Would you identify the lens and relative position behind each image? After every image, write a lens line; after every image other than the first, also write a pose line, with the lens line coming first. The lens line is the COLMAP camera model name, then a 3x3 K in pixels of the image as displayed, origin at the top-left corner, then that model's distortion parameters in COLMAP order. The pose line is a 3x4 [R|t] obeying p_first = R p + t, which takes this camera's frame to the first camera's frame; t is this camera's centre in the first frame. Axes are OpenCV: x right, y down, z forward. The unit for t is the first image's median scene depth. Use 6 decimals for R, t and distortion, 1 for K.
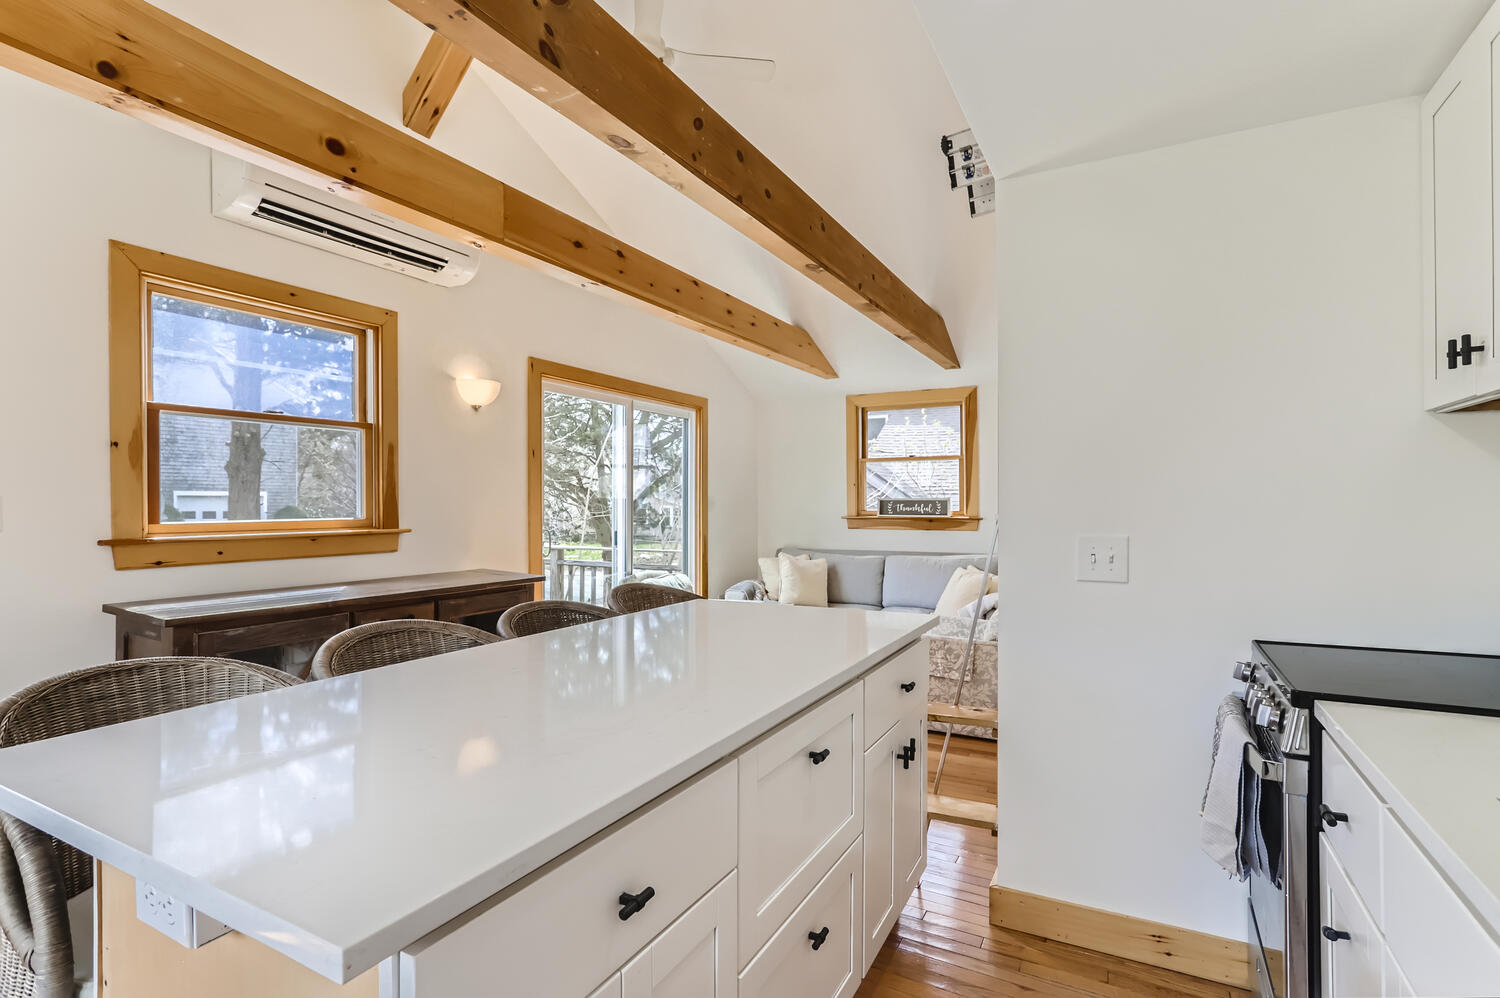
lens RADIAL K [[726.6, 0, 752.0], [0, 726.6, 493.4], [0, 0, 1]] dist [-0.040375, 0.024919]
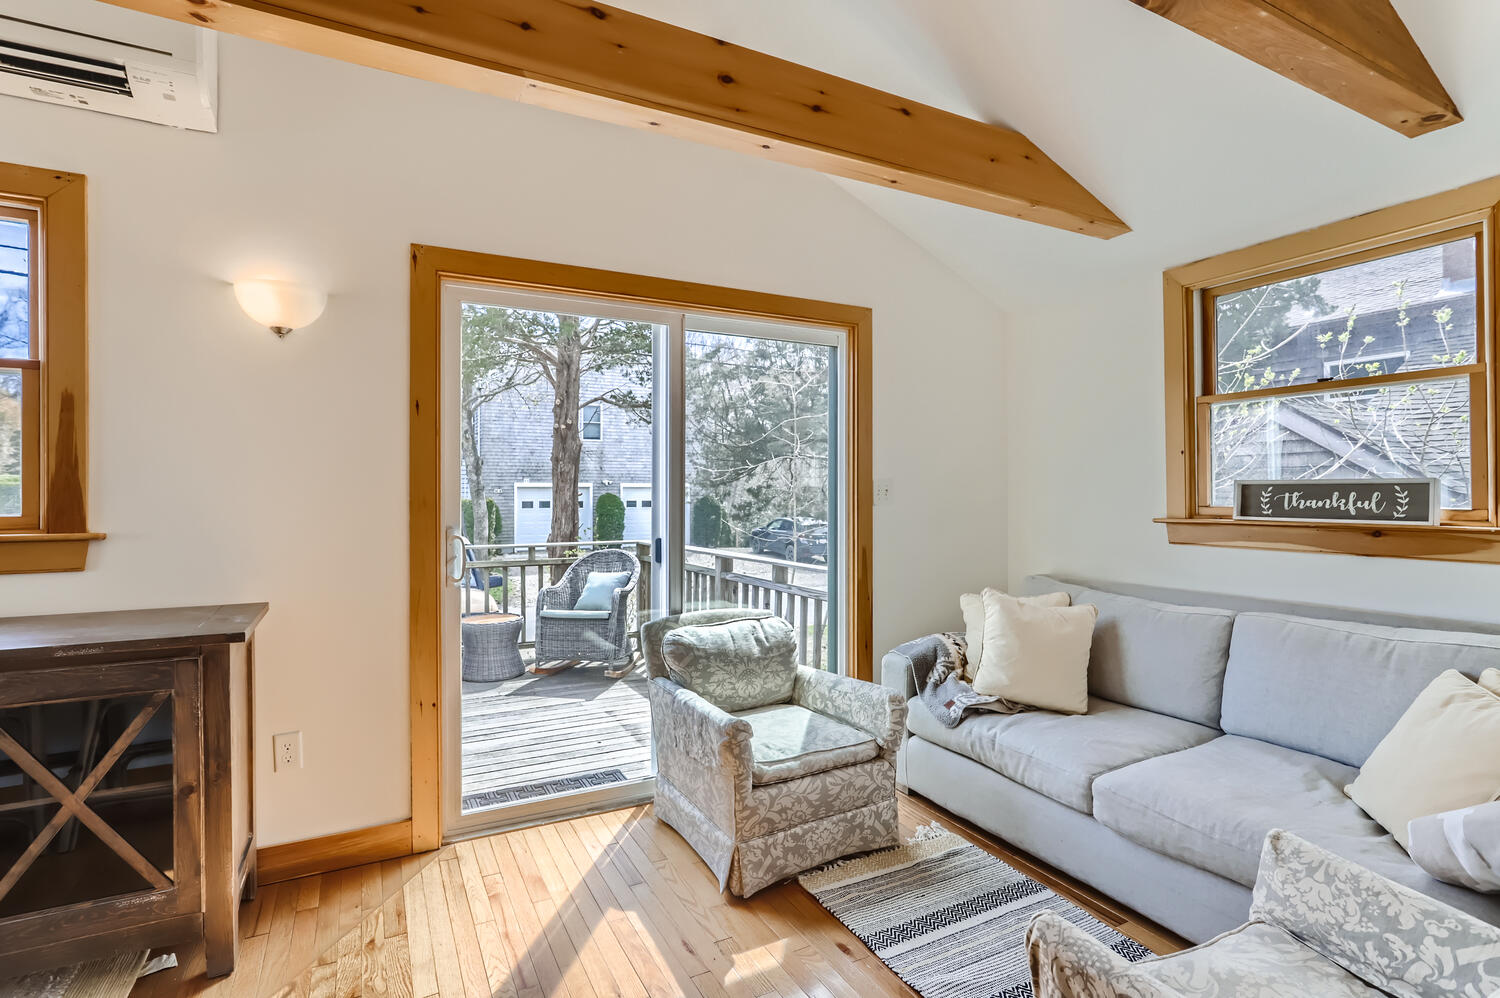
lens RADIAL K [[740.6, 0, 755.8], [0, 740.6, 485.7], [0, 0, 1]] dist [-0.041682, 0.025995]
pose [[0.831844, -0.006609, -0.554971, 0.186217], [0.008064, 0.999967, 0.000179, 0.008168], [0.554952, -0.004624, 0.831870, 0.472850]]
